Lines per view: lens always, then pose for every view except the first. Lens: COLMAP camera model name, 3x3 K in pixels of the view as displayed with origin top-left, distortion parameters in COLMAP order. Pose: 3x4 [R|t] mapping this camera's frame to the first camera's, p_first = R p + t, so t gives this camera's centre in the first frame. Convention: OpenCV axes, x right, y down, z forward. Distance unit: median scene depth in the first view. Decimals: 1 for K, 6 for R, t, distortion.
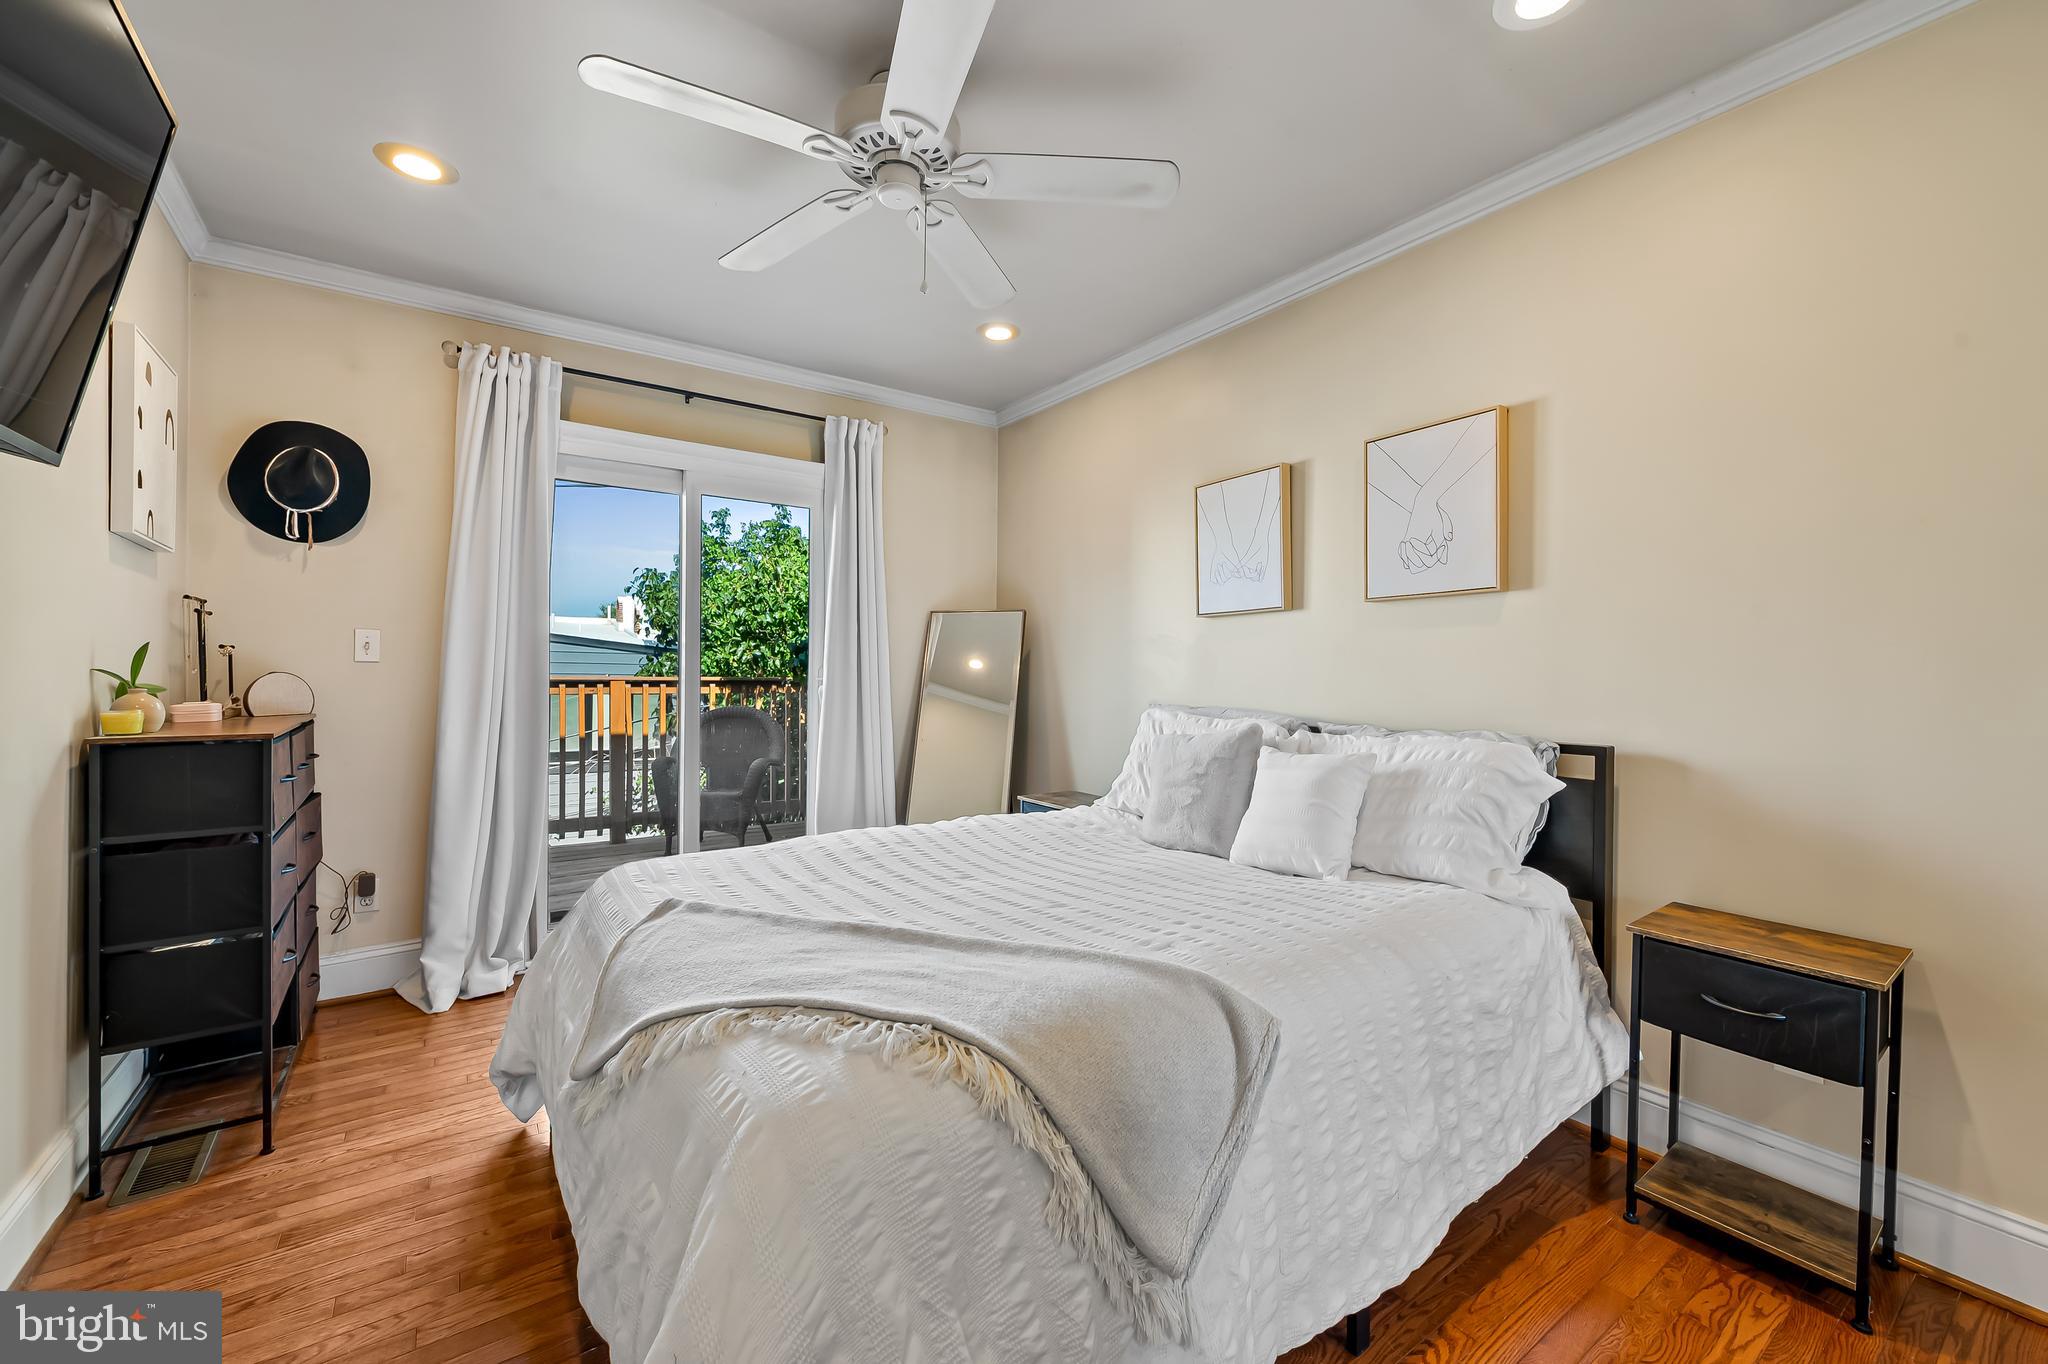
lens RADIAL K [[825.4, 0, 1030.0], [0, 825.4, 662.2], [0, 0, 1]] dist [0.006932, -0.000042]
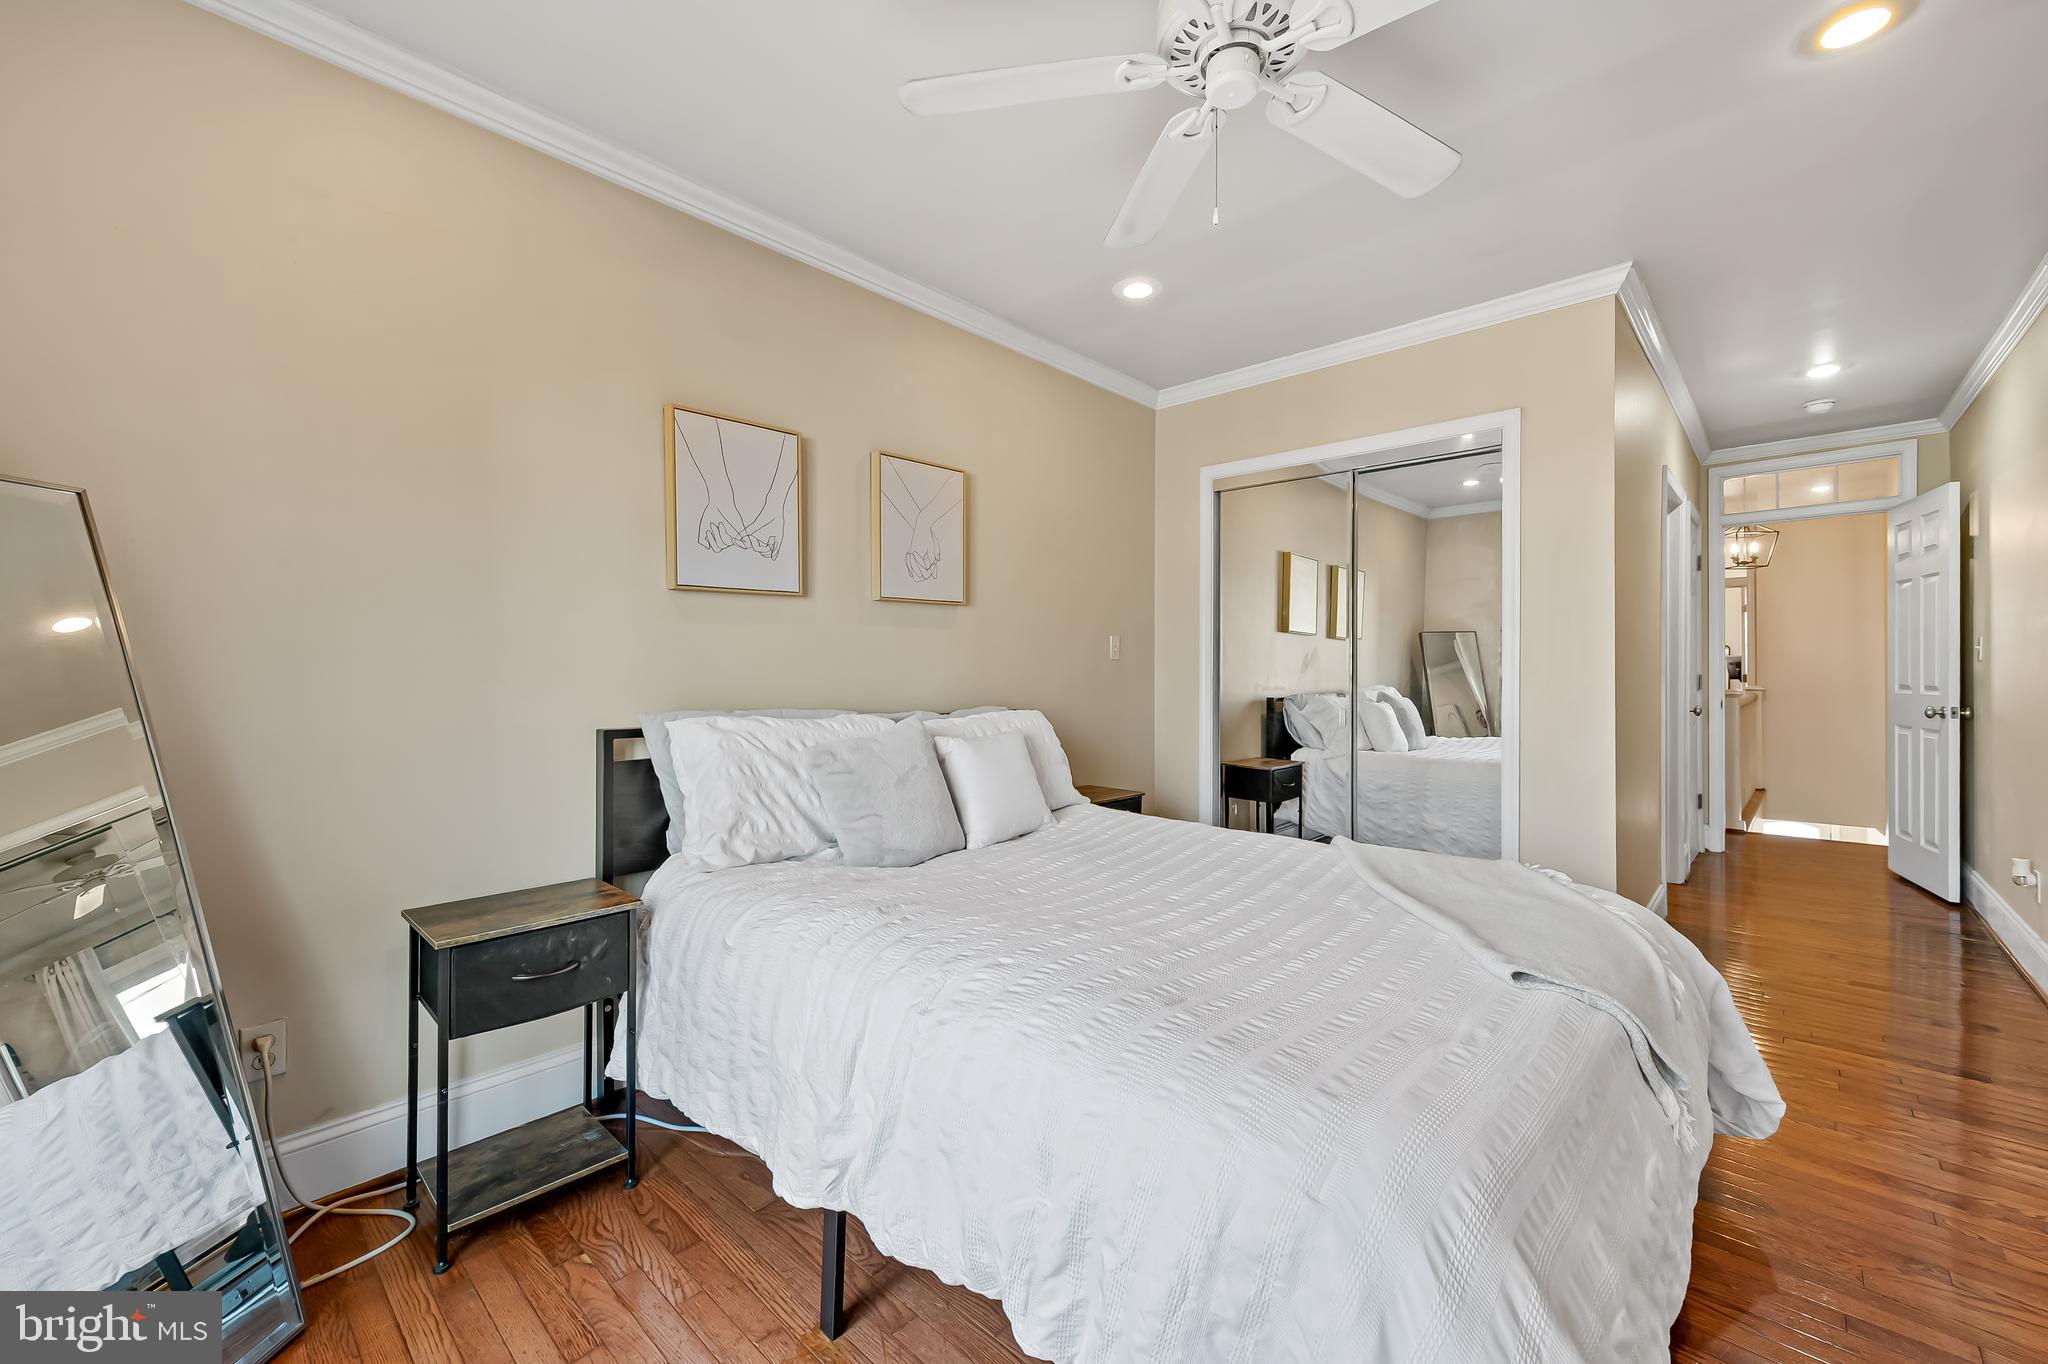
lens RADIAL K [[805.5, 0, 1027.5], [0, 805.5, 673.8], [0, 0, 1]] dist [0.006396, -0.000385]
pose [[-0.207799, 0.009496, 0.978125, -0.646021], [0.009515, 0.999925, -0.007686, 0.031794], [-0.978125, 0.007710, -0.207874, 1.017038]]
